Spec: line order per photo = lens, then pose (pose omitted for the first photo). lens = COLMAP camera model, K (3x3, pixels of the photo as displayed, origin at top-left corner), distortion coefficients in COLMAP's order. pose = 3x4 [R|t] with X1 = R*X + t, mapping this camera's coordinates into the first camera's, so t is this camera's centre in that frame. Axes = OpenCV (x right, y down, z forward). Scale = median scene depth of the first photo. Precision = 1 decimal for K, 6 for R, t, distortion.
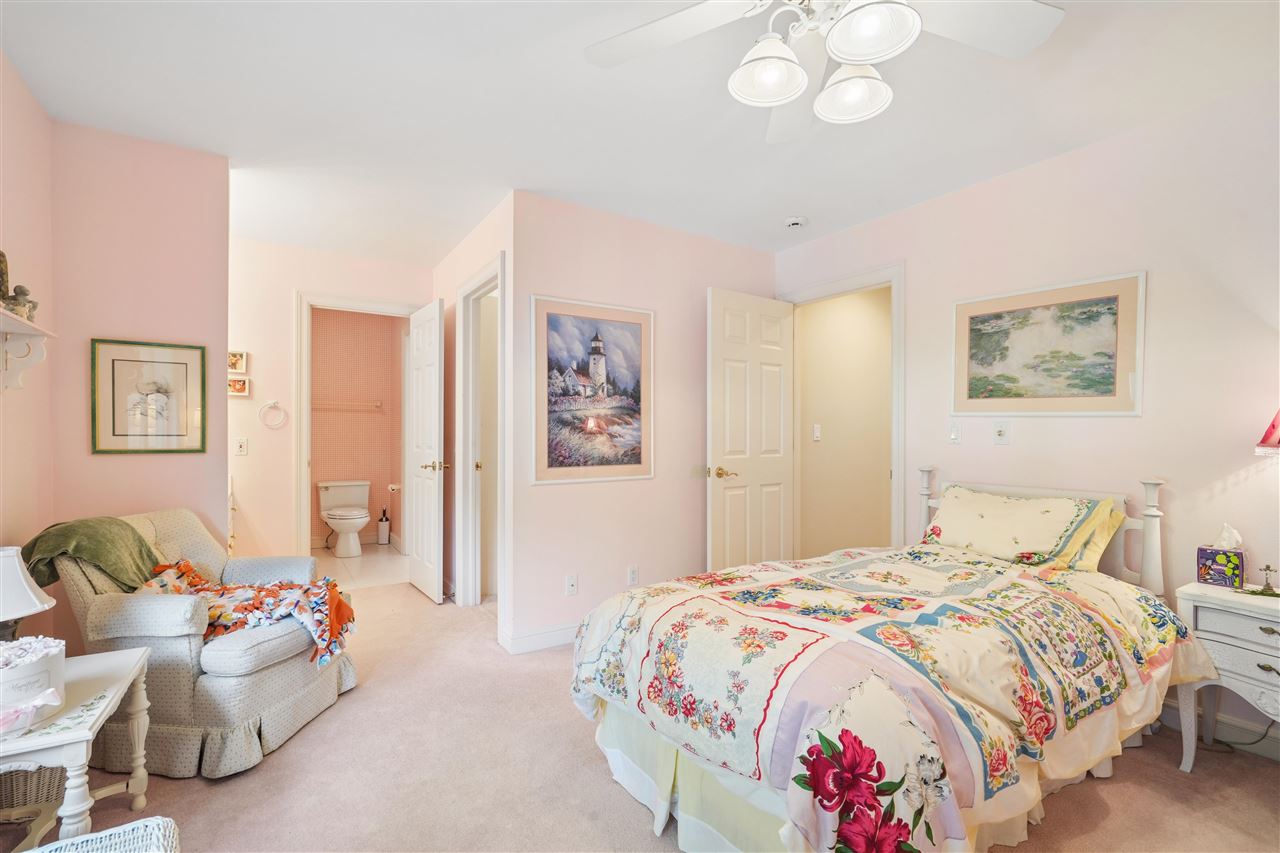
lens RADIAL K [[581.1, 0, 639.6], [0, 581.1, 432.5], [0, 0, 1]] dist [-0.003323, 0.001168]
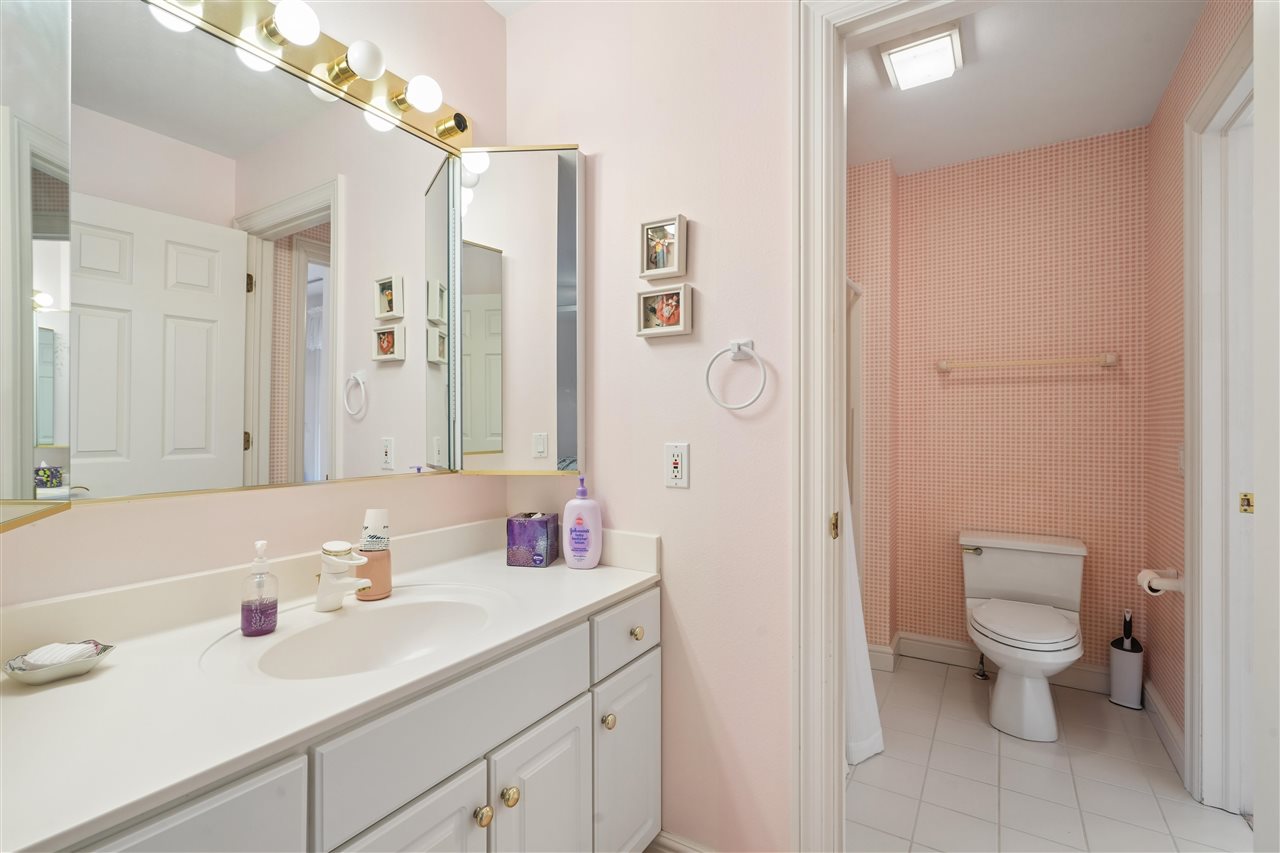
lens RADIAL K [[581.1, 0, 639.8], [0, 581.1, 428.0], [0, 0, 1]] dist [-0.003323, 0.001168]
pose [[0.430950, -0.002651, -0.902372, -0.236547], [-0.000291, 0.999995, -0.003077, 0.000653], [0.902376, 0.001589, 0.430947, 0.554902]]
